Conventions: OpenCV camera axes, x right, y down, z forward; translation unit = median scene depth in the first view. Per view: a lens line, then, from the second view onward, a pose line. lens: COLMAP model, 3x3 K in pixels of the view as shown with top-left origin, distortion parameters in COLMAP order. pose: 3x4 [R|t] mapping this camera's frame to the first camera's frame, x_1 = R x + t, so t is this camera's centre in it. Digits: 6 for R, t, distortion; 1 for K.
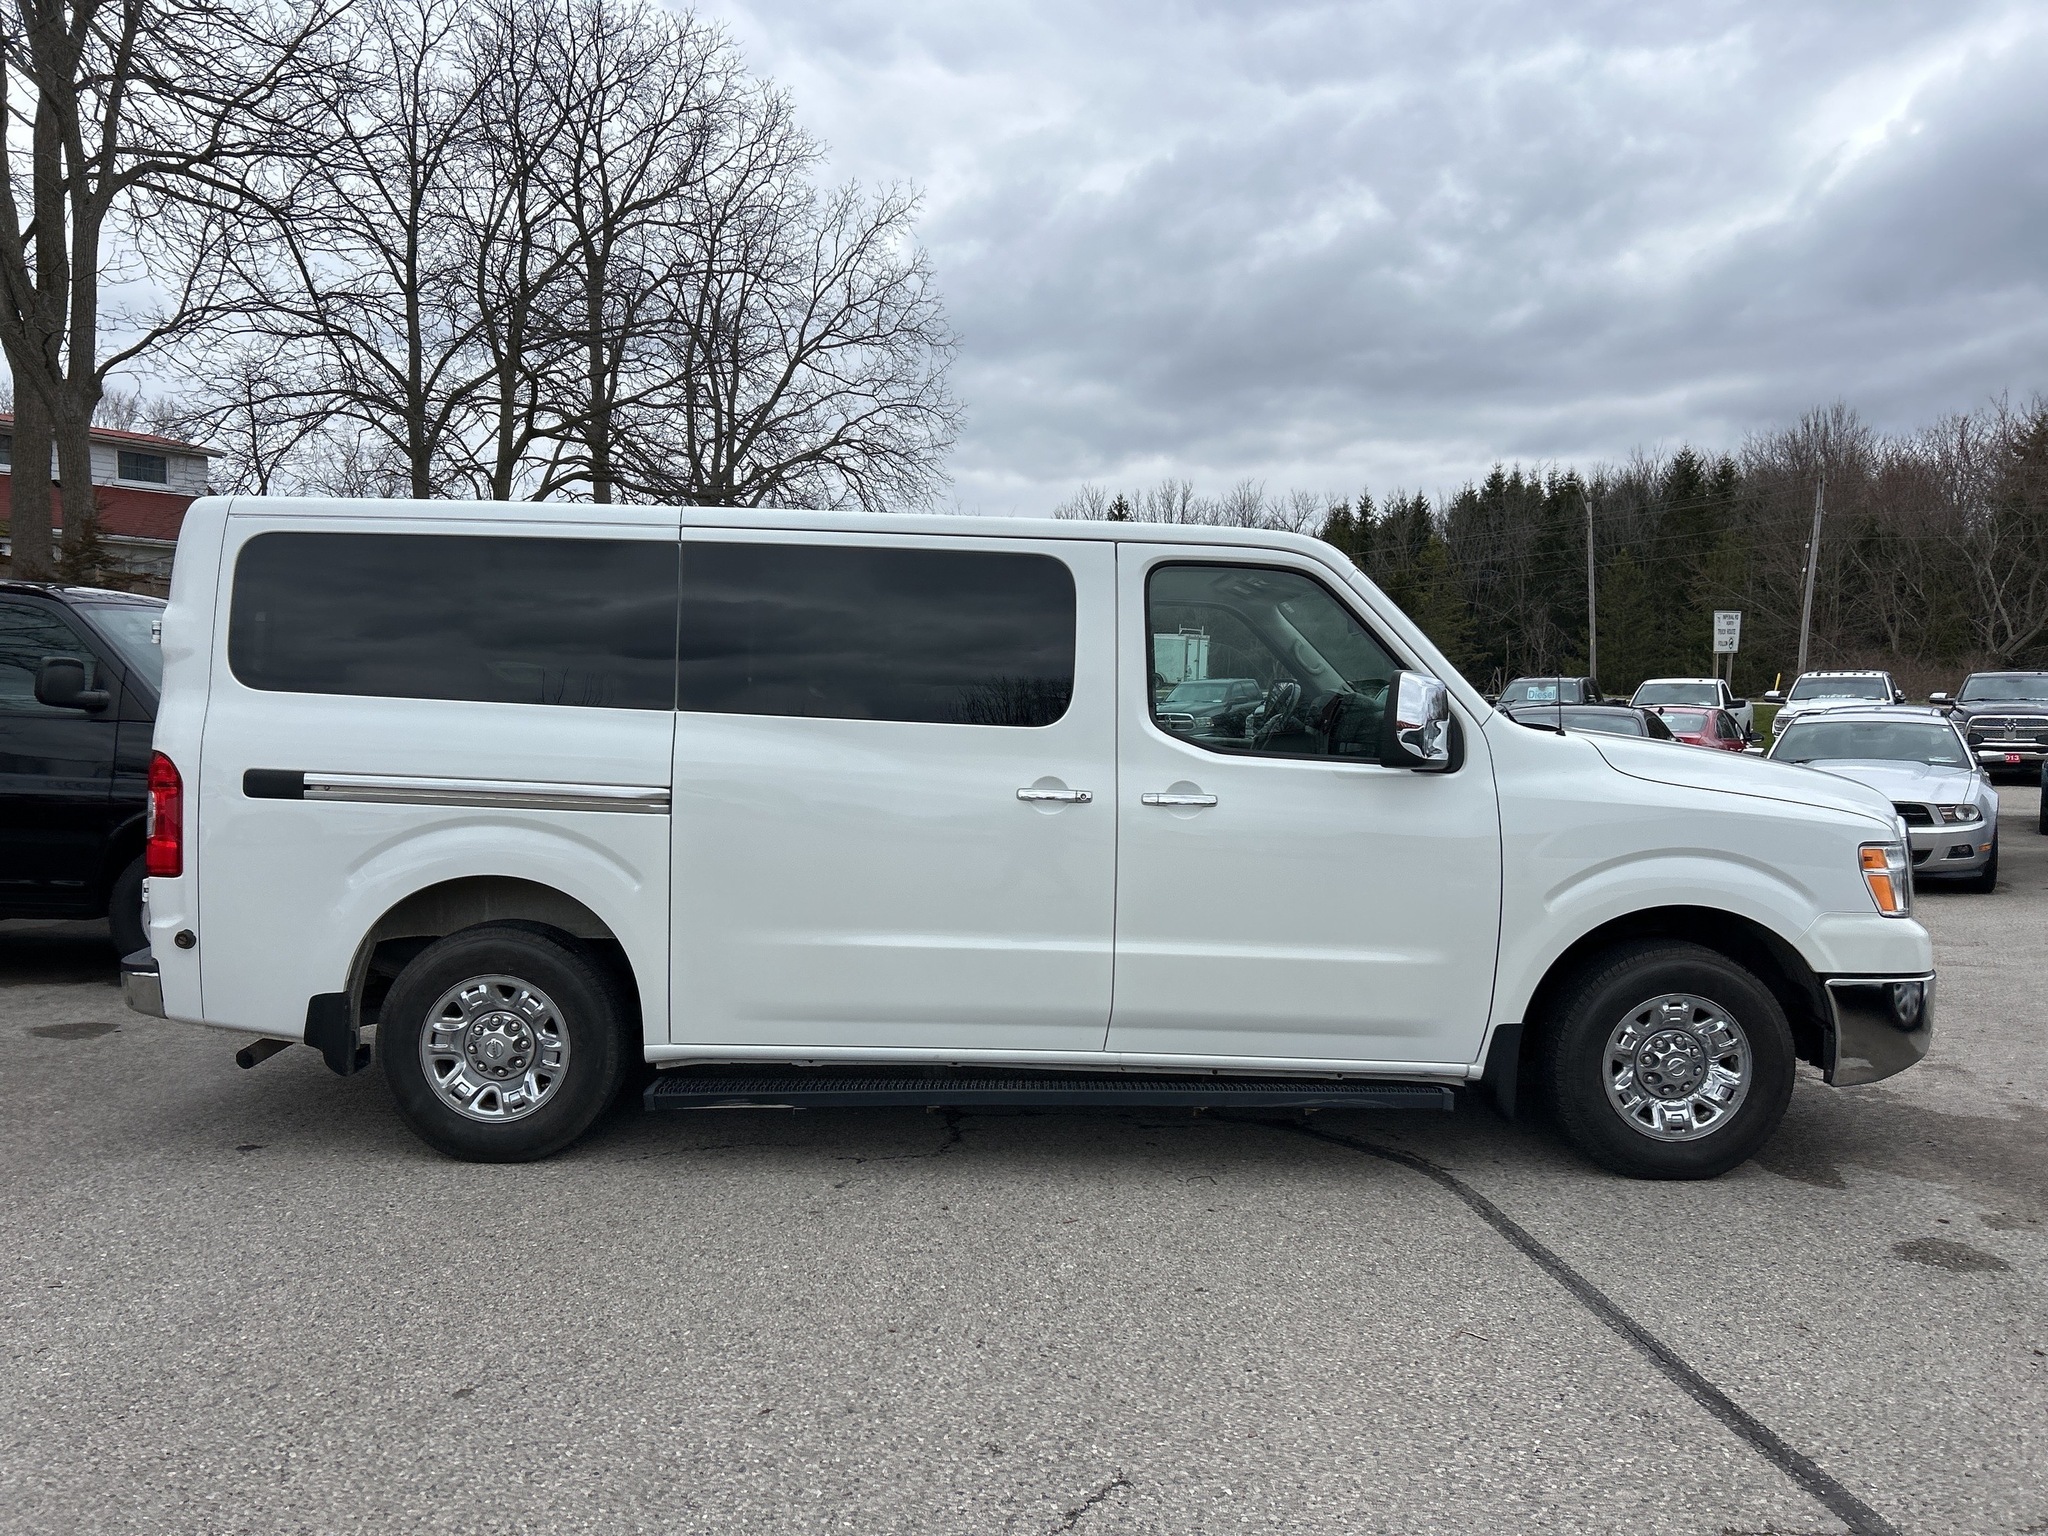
lens RADIAL K [[1605.3, 0, 1024.0], [0, 1605.3, 768.0], [0, 0, 1]] dist [0.007710, -0.006303]
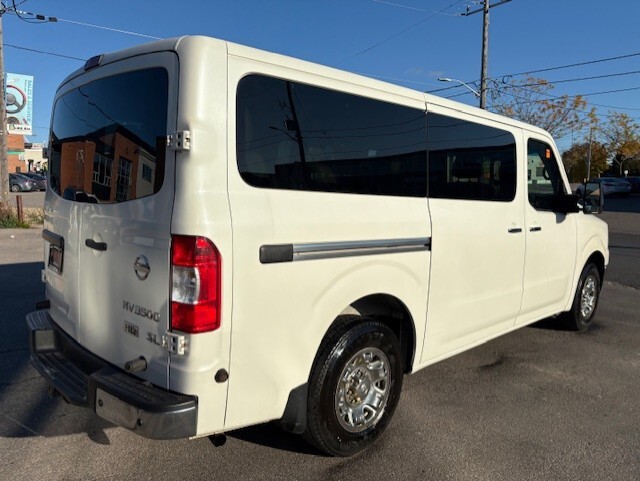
lens RADIAL K [[501.7, 0, 320.0], [0, 501.7, 240.5], [0, 0, 1]] dist [0.007710, -0.006303]
pose [[0.693944, -0.069180, 0.716698, -0.079840], [0.014154, 0.996492, 0.082483, -0.003851], [-0.719890, -0.047094, 0.692489, 0.070255]]
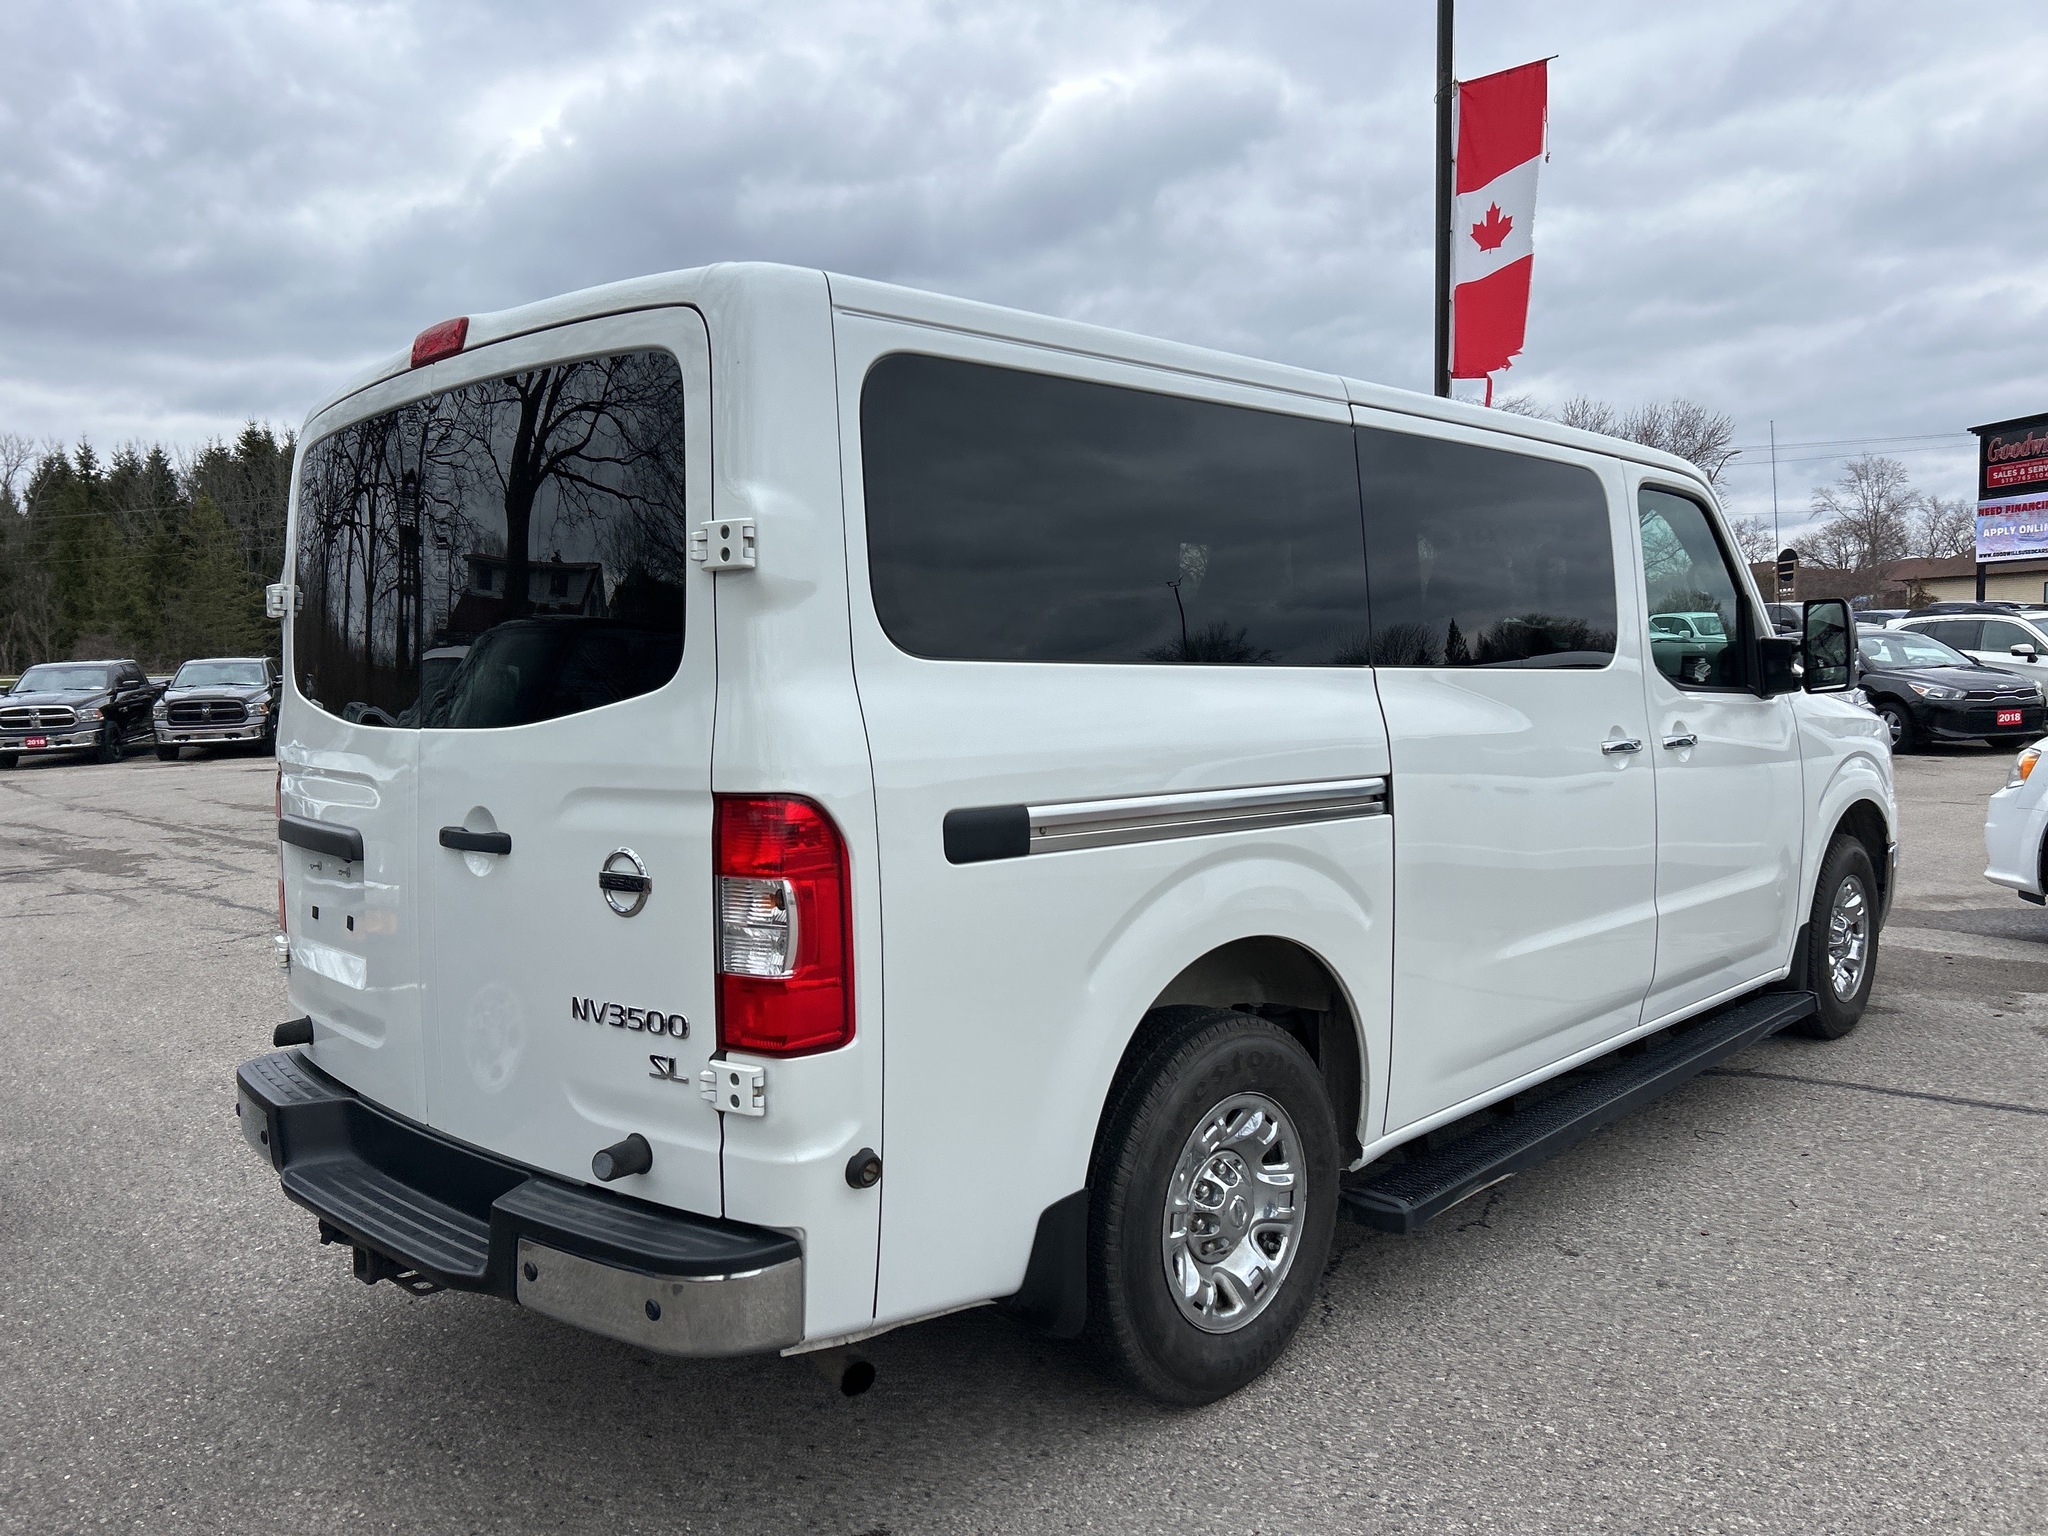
lens RADIAL K [[1605.3, 0, 1024.0], [0, 1605.3, 768.0], [0, 0, 1]] dist [0.007710, -0.006303]
pose [[0.677392, -0.078317, 0.731442, -0.088759], [0.068016, 0.996725, 0.043731, -0.003422], [-0.732471, 0.020127, 0.680500, 0.066922]]
